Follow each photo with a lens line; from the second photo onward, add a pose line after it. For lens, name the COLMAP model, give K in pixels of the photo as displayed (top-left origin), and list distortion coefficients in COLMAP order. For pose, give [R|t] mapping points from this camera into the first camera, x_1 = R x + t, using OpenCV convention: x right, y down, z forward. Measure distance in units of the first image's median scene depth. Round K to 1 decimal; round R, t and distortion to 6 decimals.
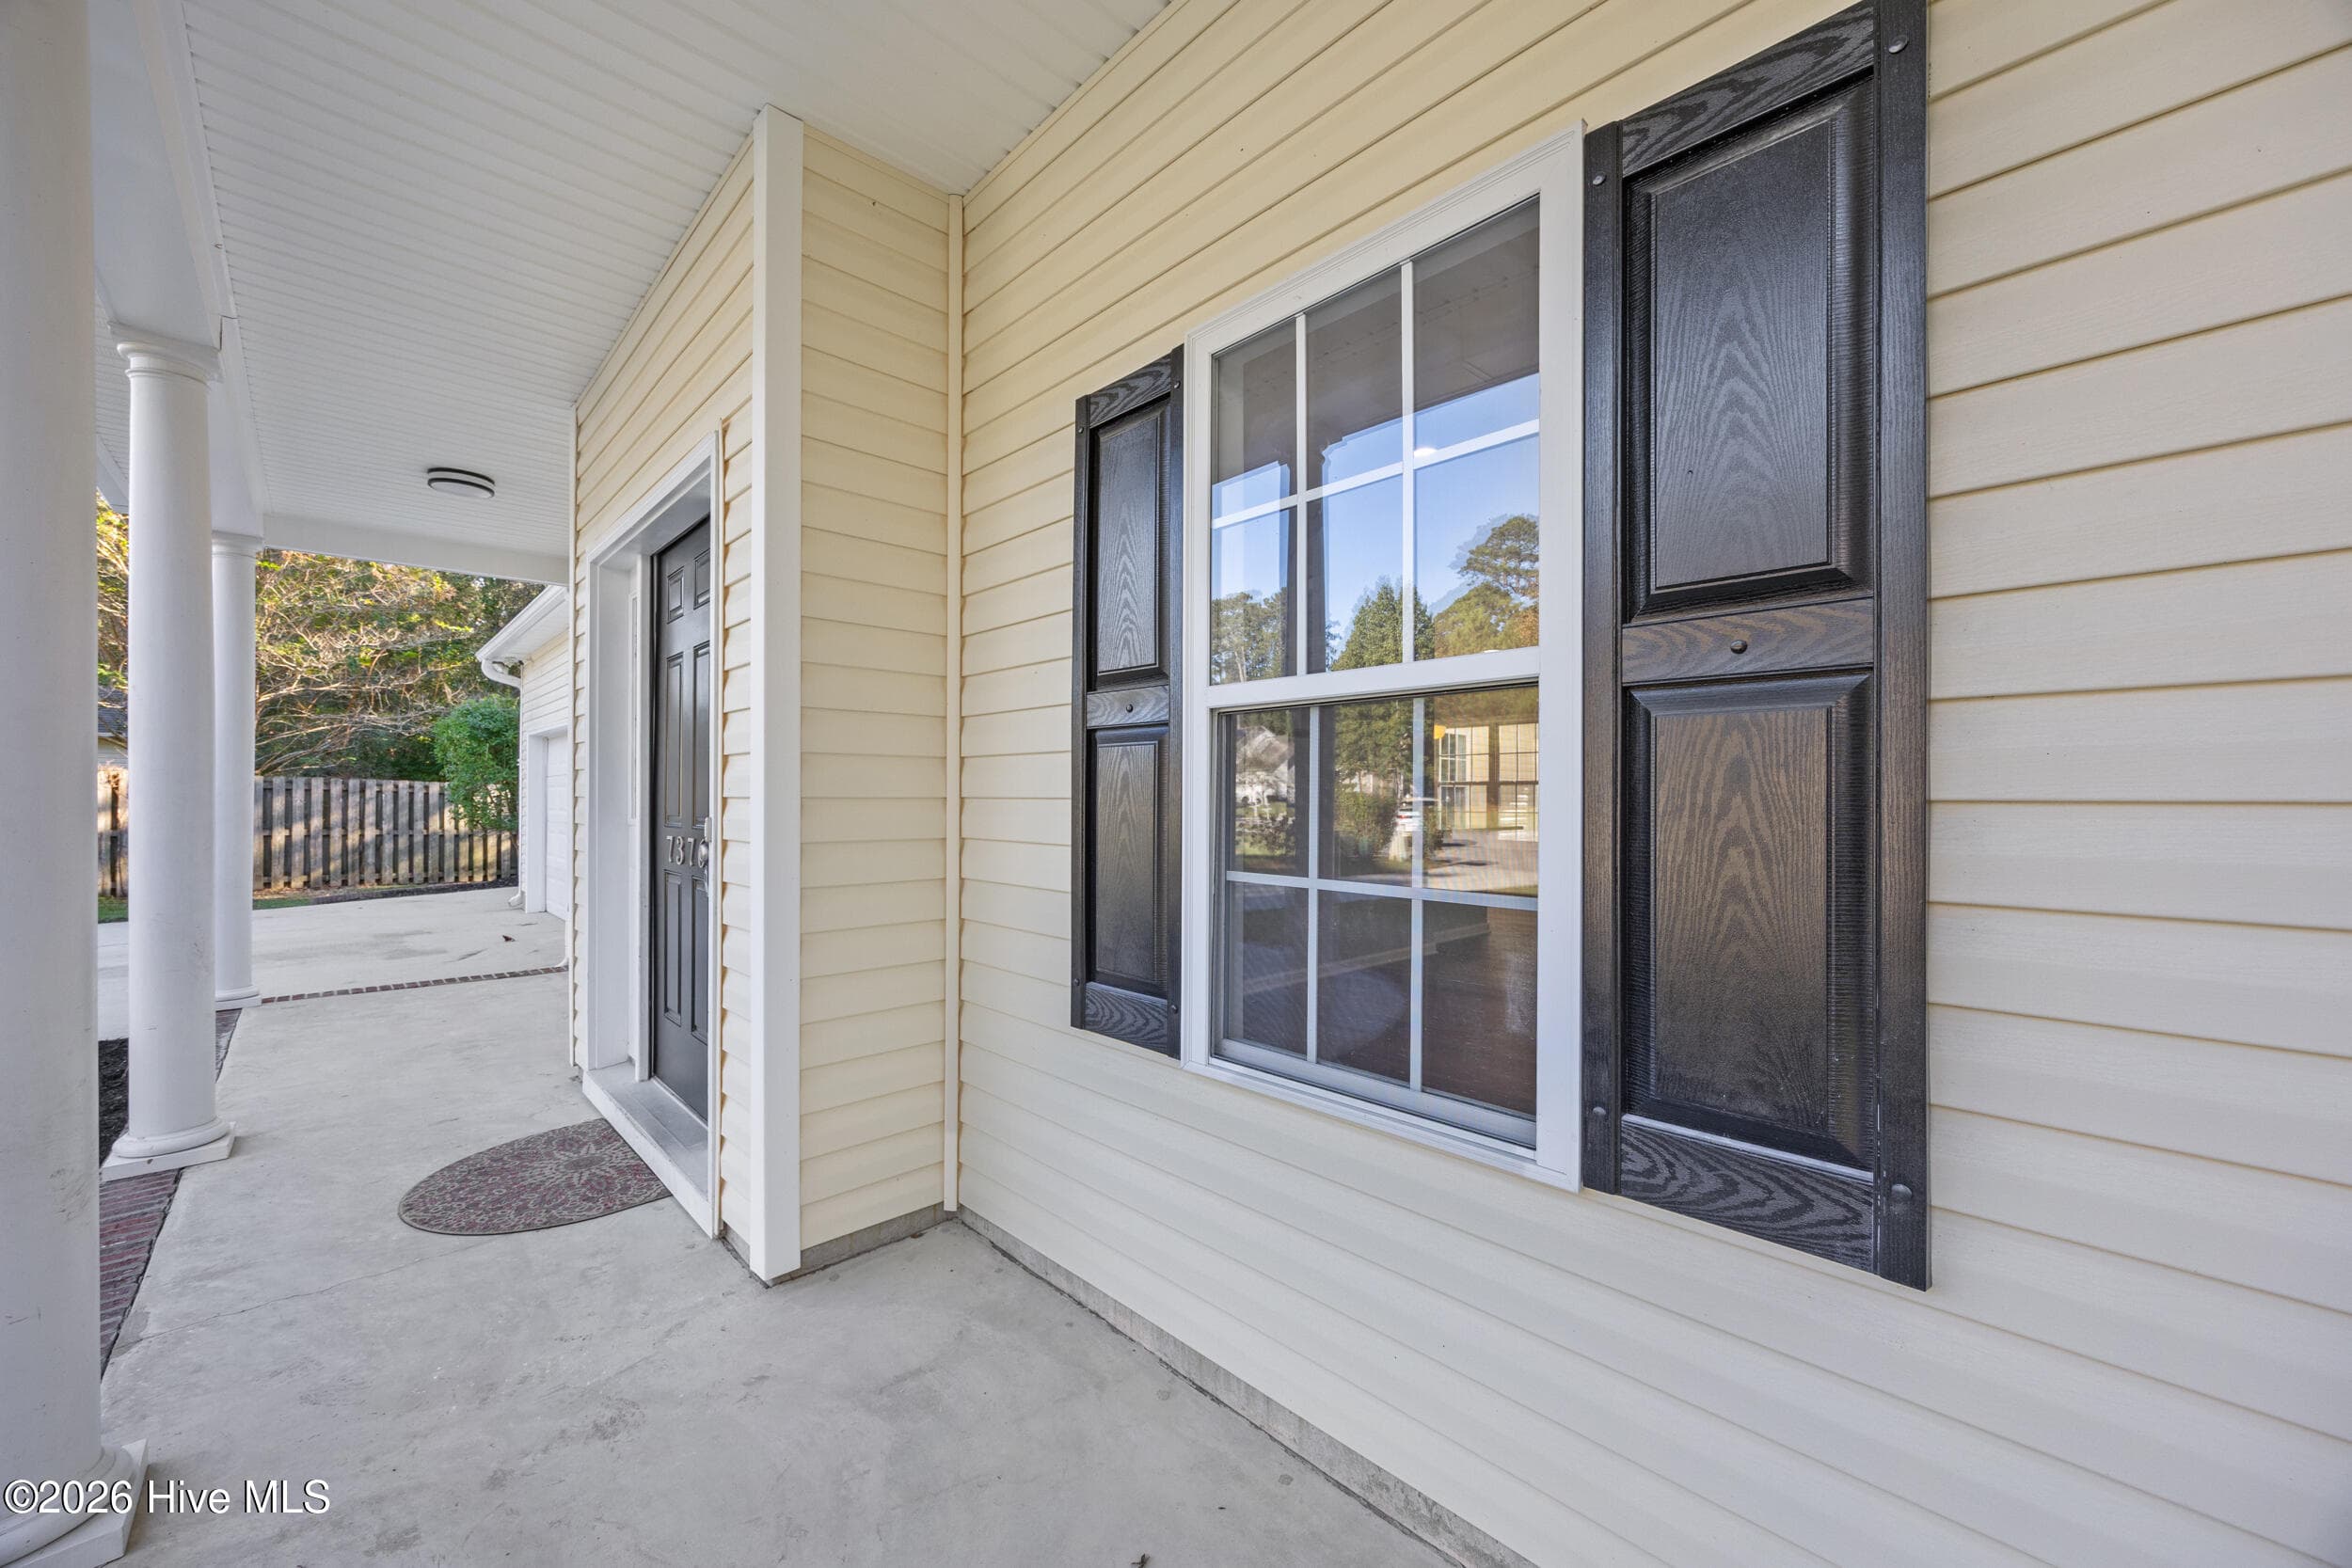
lens RADIAL K [[902.6, 0, 1171.9], [0, 902.6, 771.0], [0, 0, 1]] dist [-0.000420, -0.000071]
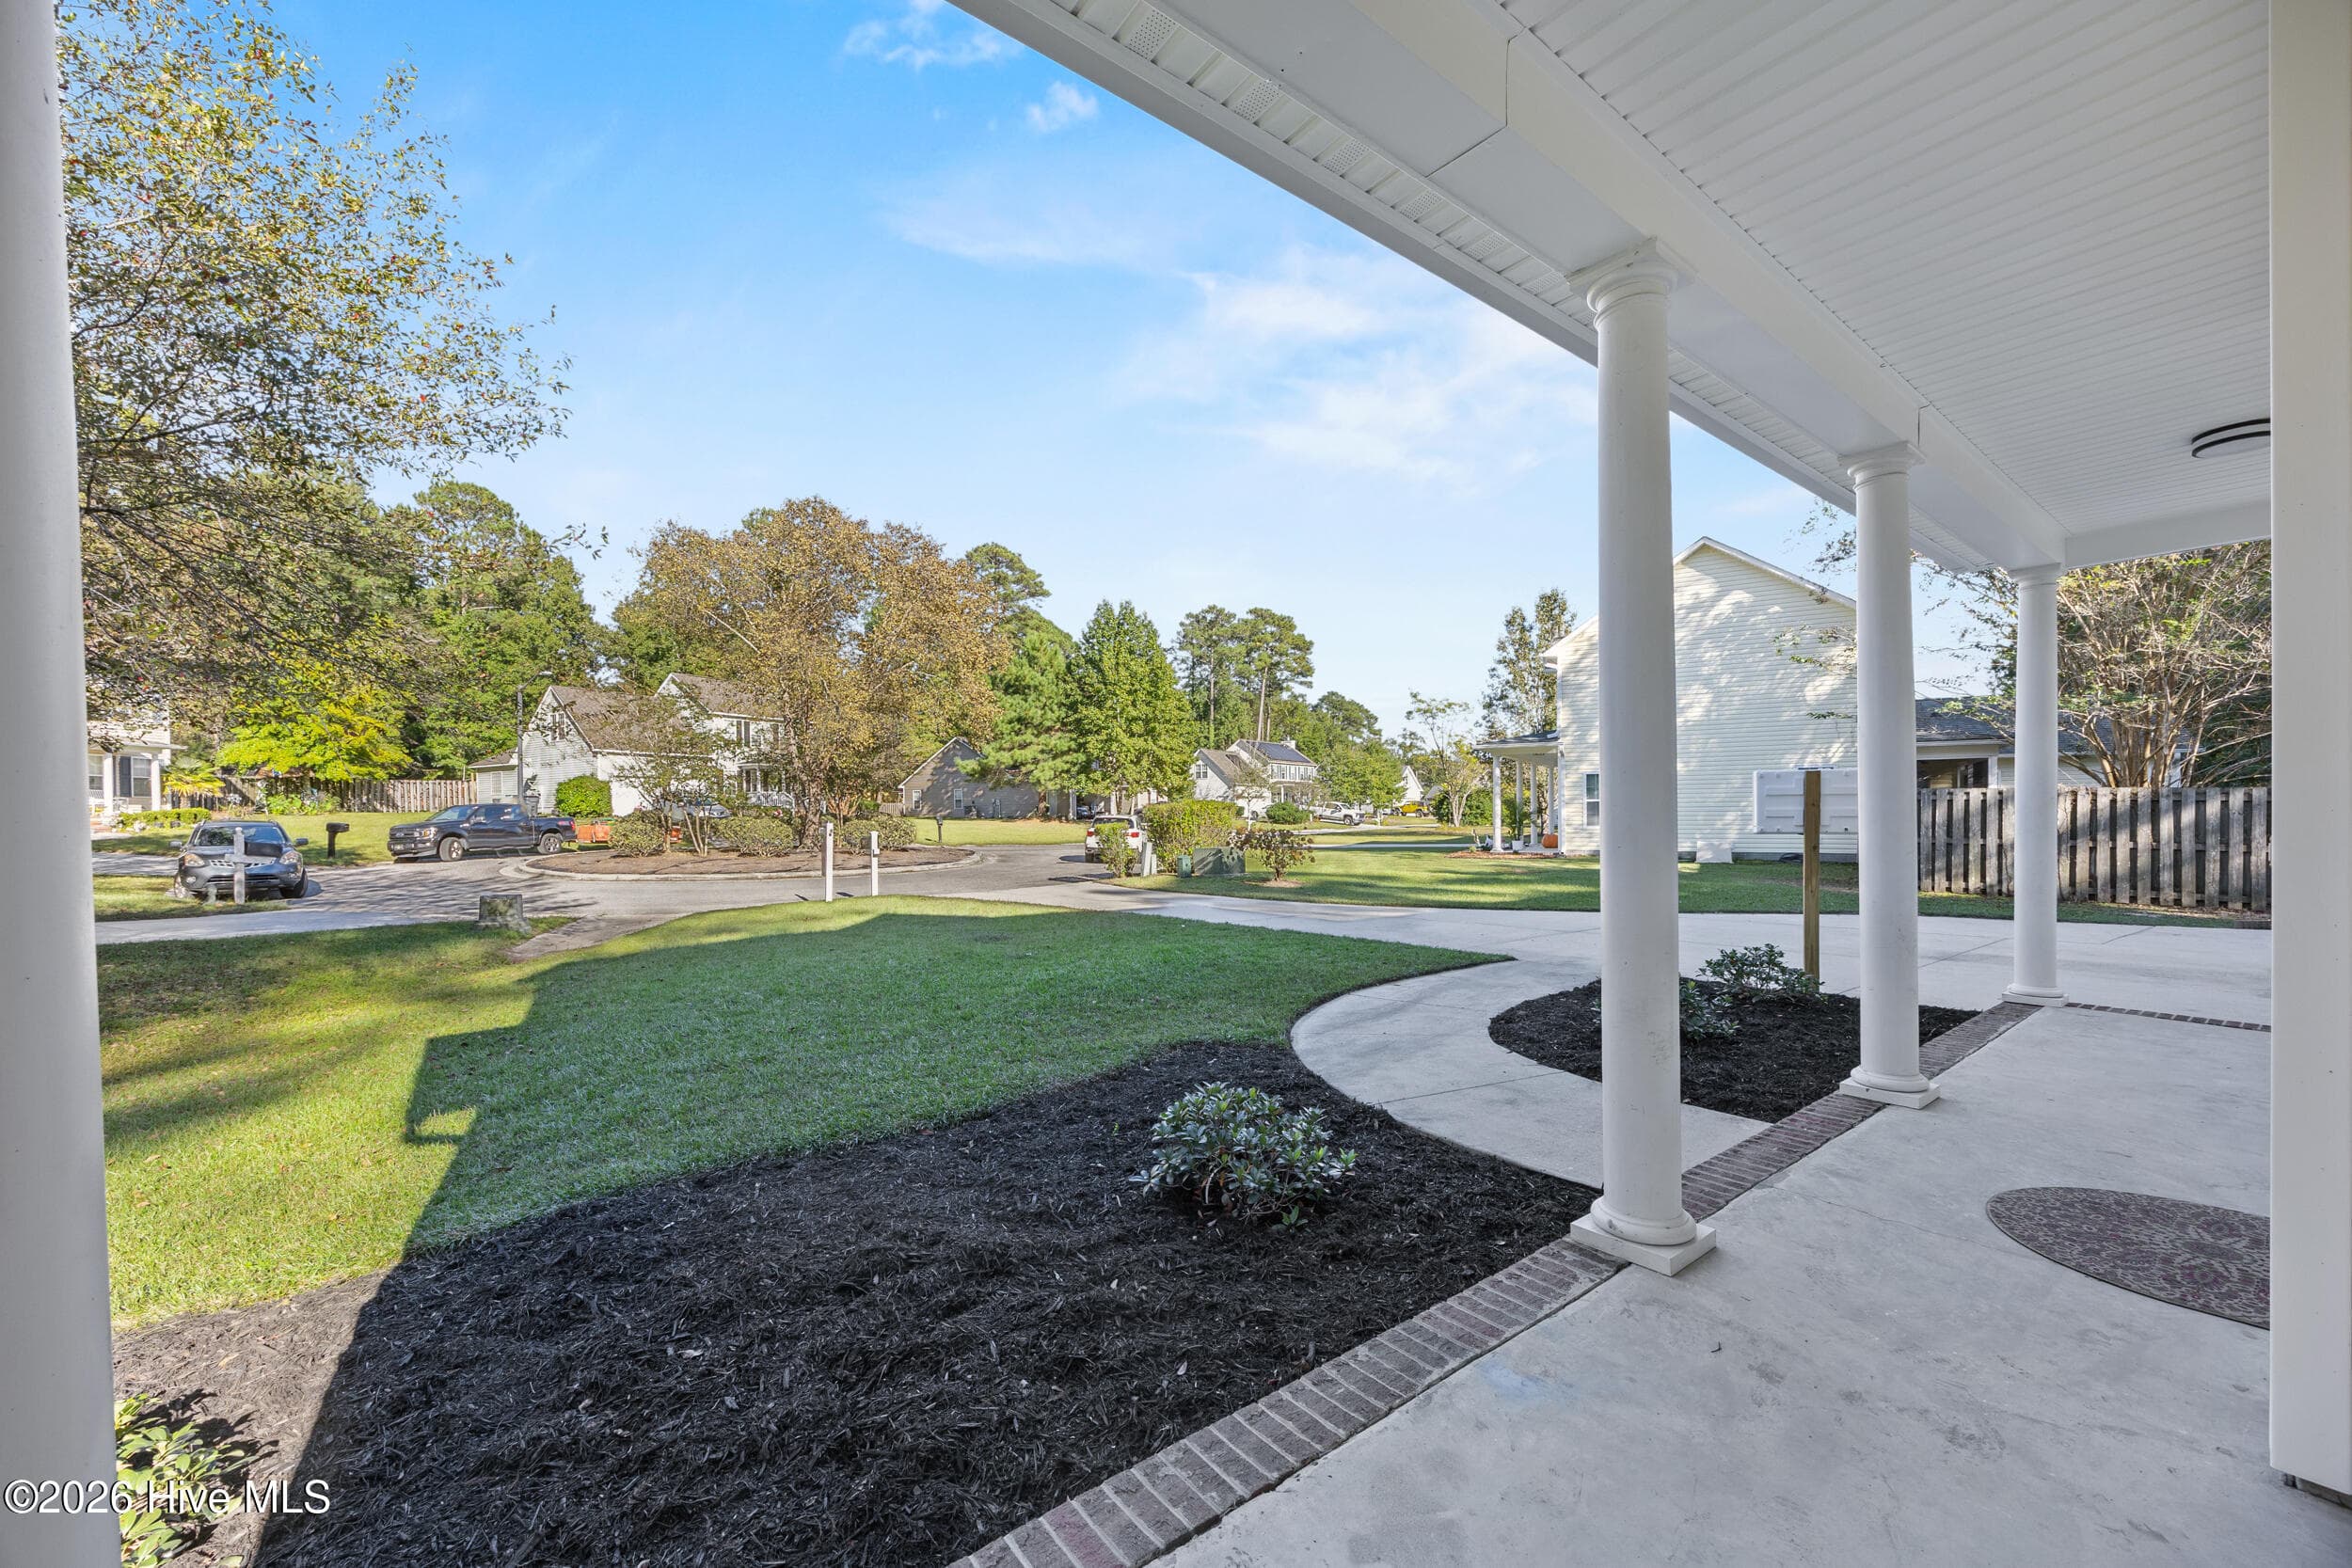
lens RADIAL K [[902.6, 0, 1175.2], [0, 902.6, 839.0], [0, 0, 1]] dist [-0.000420, -0.000071]
pose [[-0.109988, 0.024756, -0.993625, 0.276680], [0.035998, 0.999133, 0.020908, 0.003054], [0.993281, -0.033469, -0.110783, 0.157105]]
